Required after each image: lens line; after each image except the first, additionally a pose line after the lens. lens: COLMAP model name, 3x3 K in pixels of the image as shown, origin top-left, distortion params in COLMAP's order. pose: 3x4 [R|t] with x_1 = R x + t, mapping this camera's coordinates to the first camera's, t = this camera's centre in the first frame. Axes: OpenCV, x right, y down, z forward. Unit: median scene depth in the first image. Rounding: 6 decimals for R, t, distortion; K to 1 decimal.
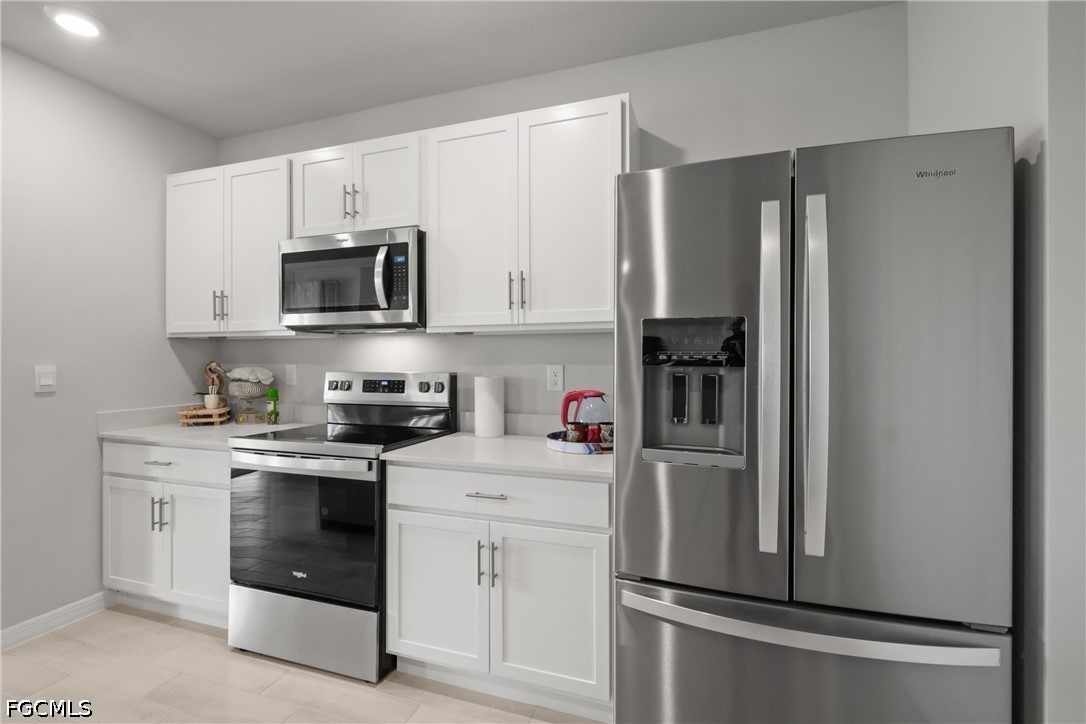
lens RADIAL K [[494.4, 0, 543.0], [0, 494.4, 362.0], [0, 0, 1]] dist [0.001666, 0.001777]
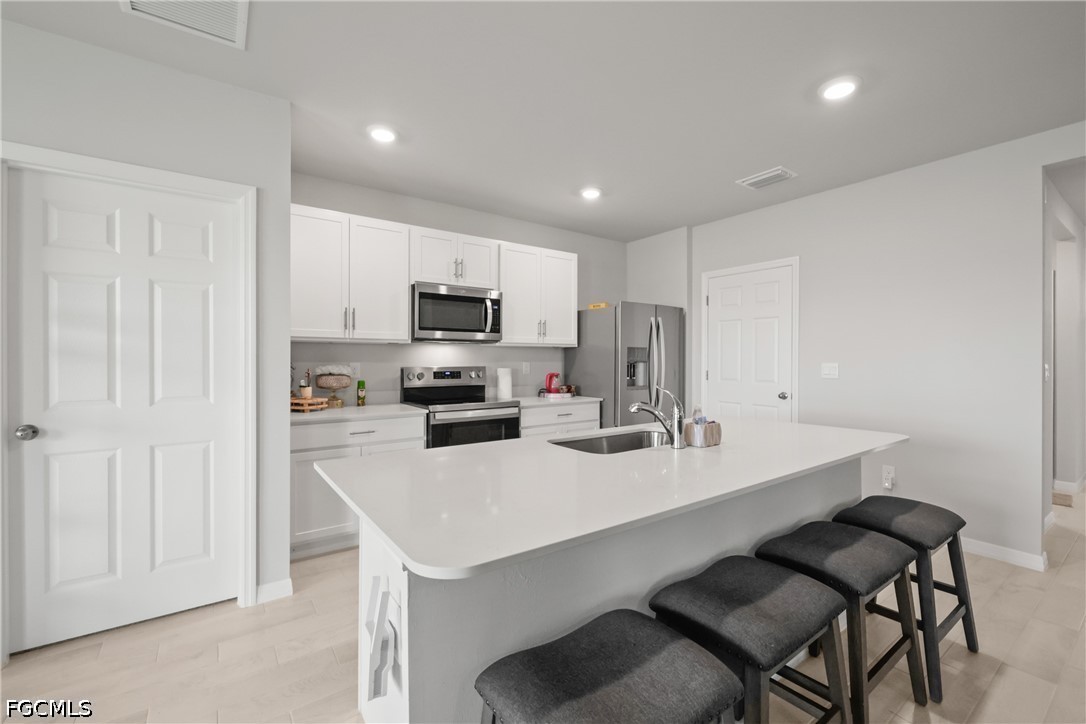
lens RADIAL K [[457.8, 0, 541.1], [0, 457.8, 363.0], [0, 0, 1]] dist [0.001052, 0.000174]
pose [[0.576030, -0.004355, 0.817417, -1.601122], [0.002664, 0.999990, 0.003450, 0.004544], [-0.817424, 0.000190, 0.576036, -0.172785]]
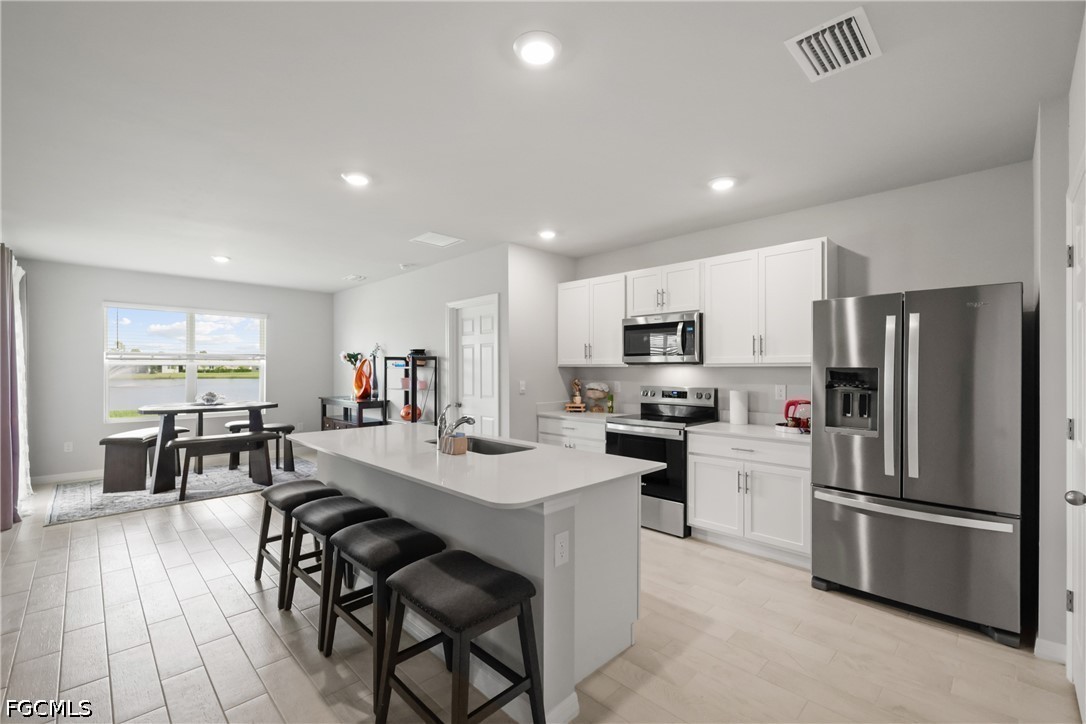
lens RADIAL K [[465.3, 0, 538.8], [0, 465.3, 370.4], [0, 0, 1]] dist [0.000850, 0.000073]
pose [[0.898686, 0.003584, -0.438578, -0.022387], [-0.004868, 0.999987, -0.001805, -0.038732], [0.438565, 0.003757, 0.898691, -0.864170]]
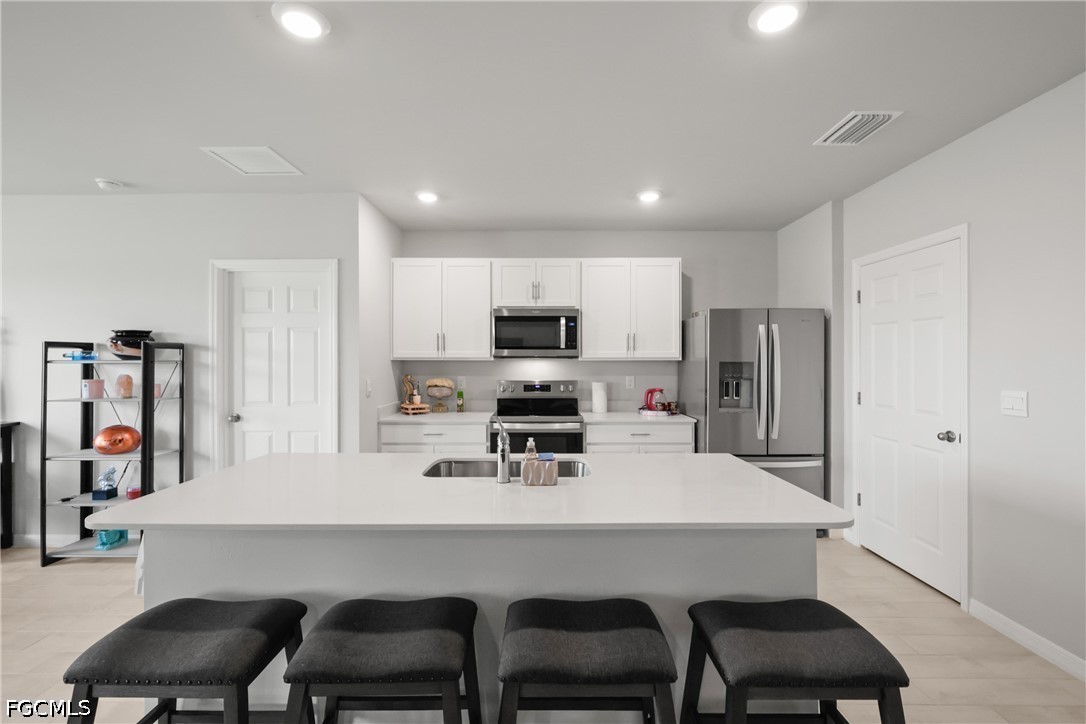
lens RADIAL K [[460.7, 0, 543.0], [0, 460.7, 362.0], [0, 0, 1]] dist [0.001071, -0.000025]
pose [[0.945308, -0.000004, 0.326178, -0.975150], [0.001050, 0.999995, -0.003030, -0.048130], [-0.326176, 0.003207, 0.945303, -0.697645]]
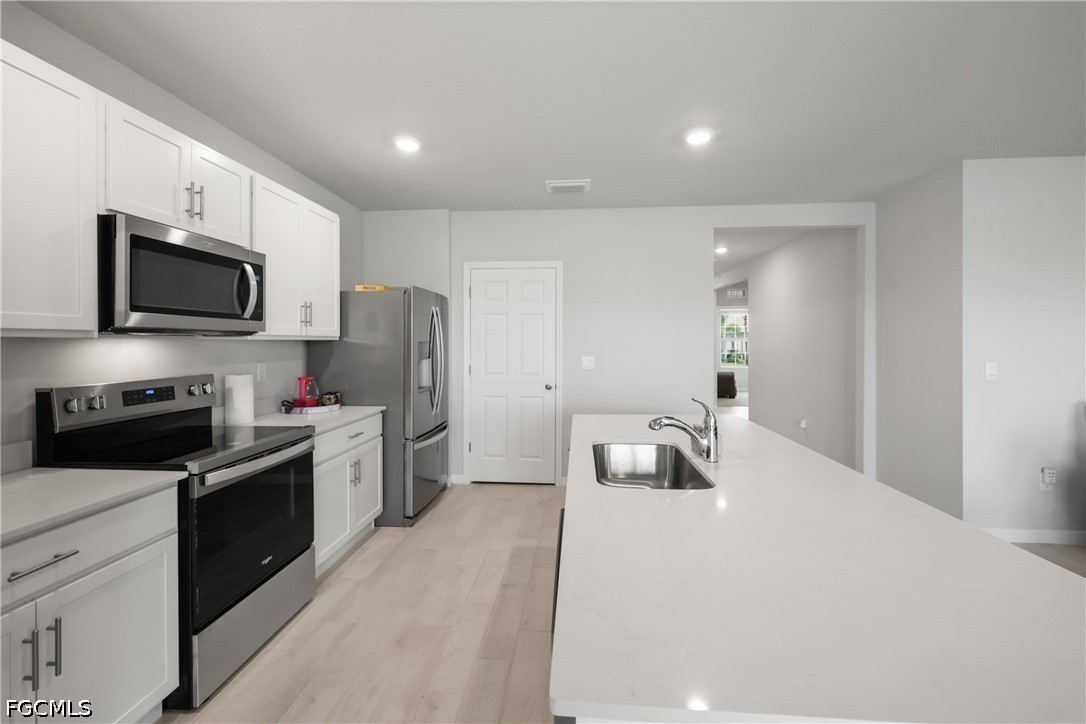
lens RADIAL K [[458.3, 0, 543.4], [0, 458.3, 349.2], [0, 0, 1]] dist [0.001512, 0.000189]
pose [[-0.253752, -0.013152, 0.967180, -1.479518], [0.005752, 0.999869, 0.015106, -0.048417], [-0.967252, 0.009397, -0.253643, 0.596819]]
